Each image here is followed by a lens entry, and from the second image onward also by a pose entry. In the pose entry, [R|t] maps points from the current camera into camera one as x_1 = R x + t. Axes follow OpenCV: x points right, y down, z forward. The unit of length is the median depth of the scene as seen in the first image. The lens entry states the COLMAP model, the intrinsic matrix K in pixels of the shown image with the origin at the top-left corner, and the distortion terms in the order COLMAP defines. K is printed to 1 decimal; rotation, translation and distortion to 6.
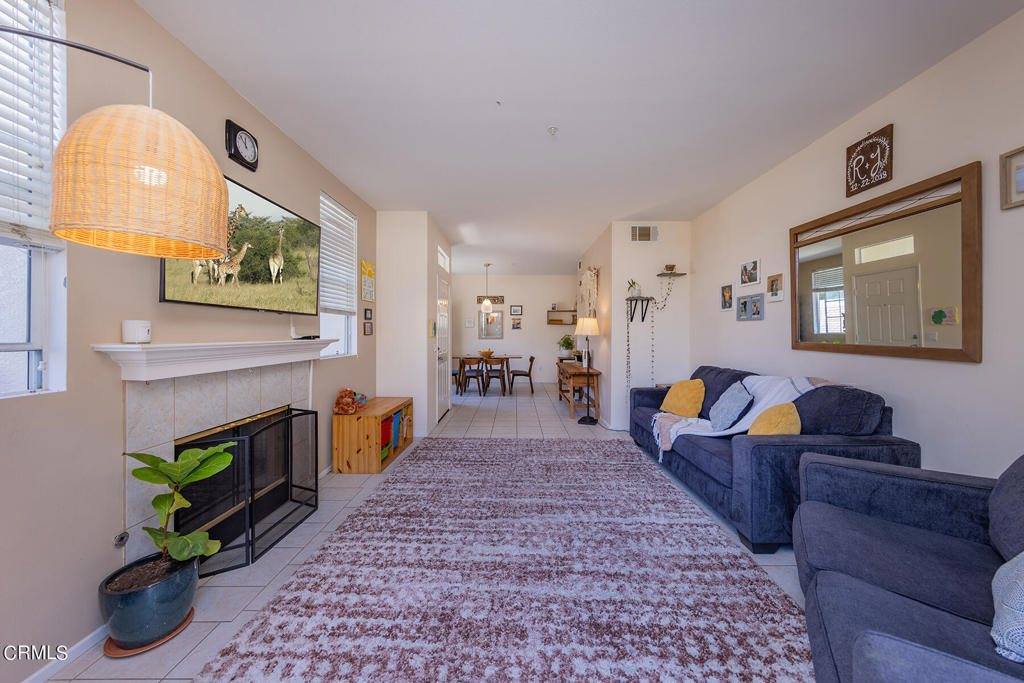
lens RADIAL K [[362.7, 0, 514.1], [0, 362.7, 337.1], [0, 0, 1]] dist [0.005202, -0.000094]
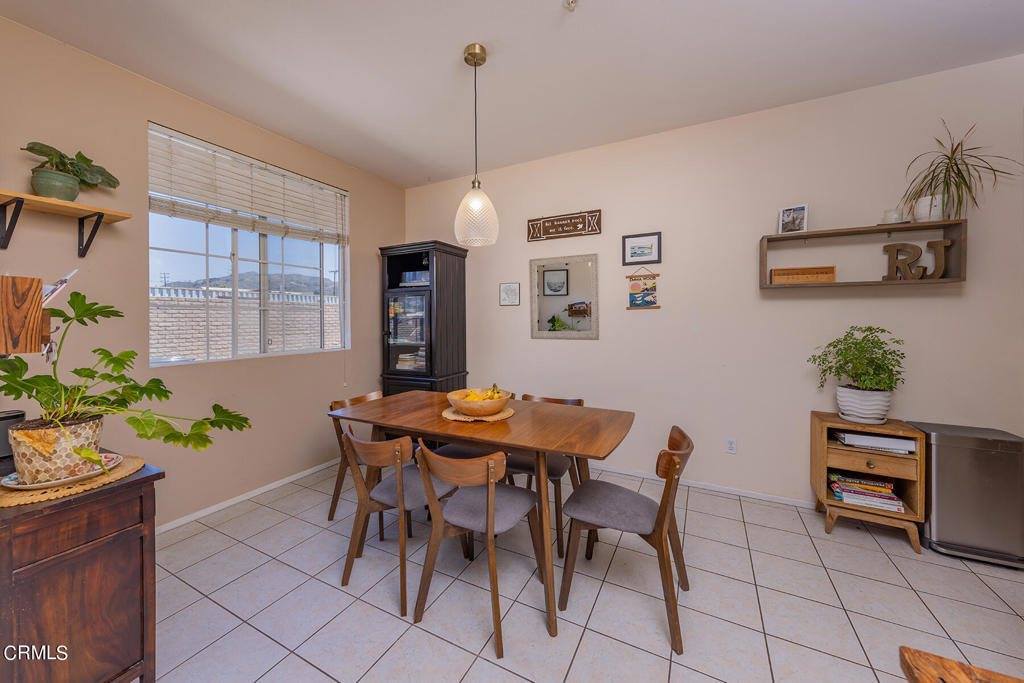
lens RADIAL K [[362.7, 0, 507.9], [0, 362.7, 316.4], [0, 0, 1]] dist [0.005202, -0.000094]
pose [[0.874493, -0.003140, -0.485029, 0.137825], [0.003067, 0.999995, -0.000945, -0.036656], [0.485029, -0.000661, 0.874498, 1.592837]]
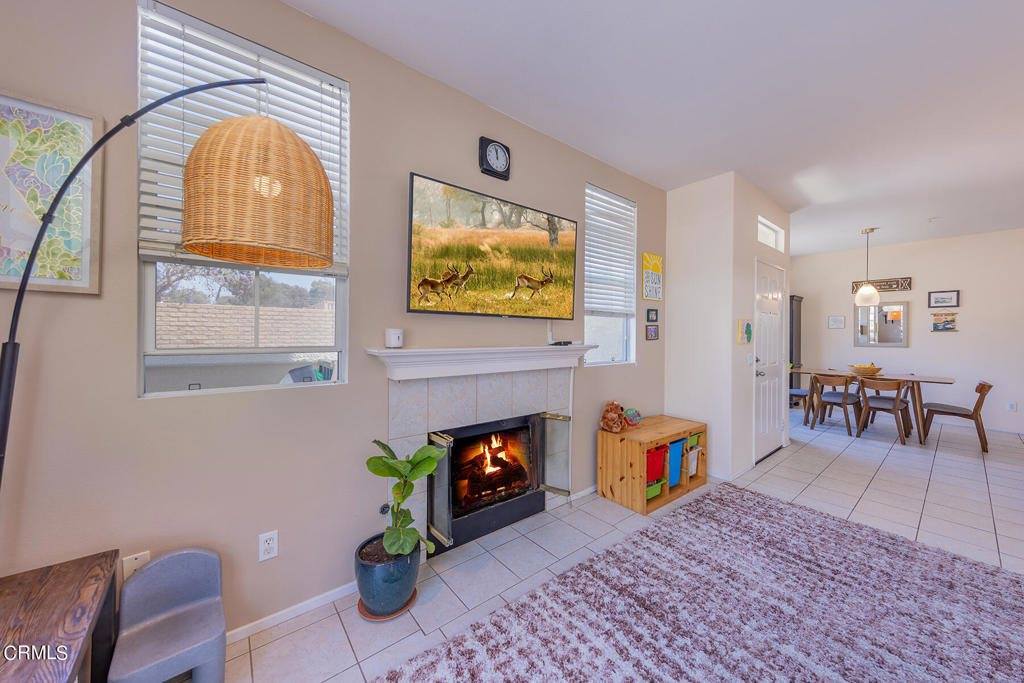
lens RADIAL K [[362.7, 0, 514.3], [0, 362.7, 332.8], [0, 0, 1]] dist [0.005202, -0.000094]
pose [[0.633880, 0.006600, -0.773403, 0.055010], [-0.016530, 0.999851, -0.005016, -0.014047], [0.773255, 0.015964, 0.633895, 0.237250]]
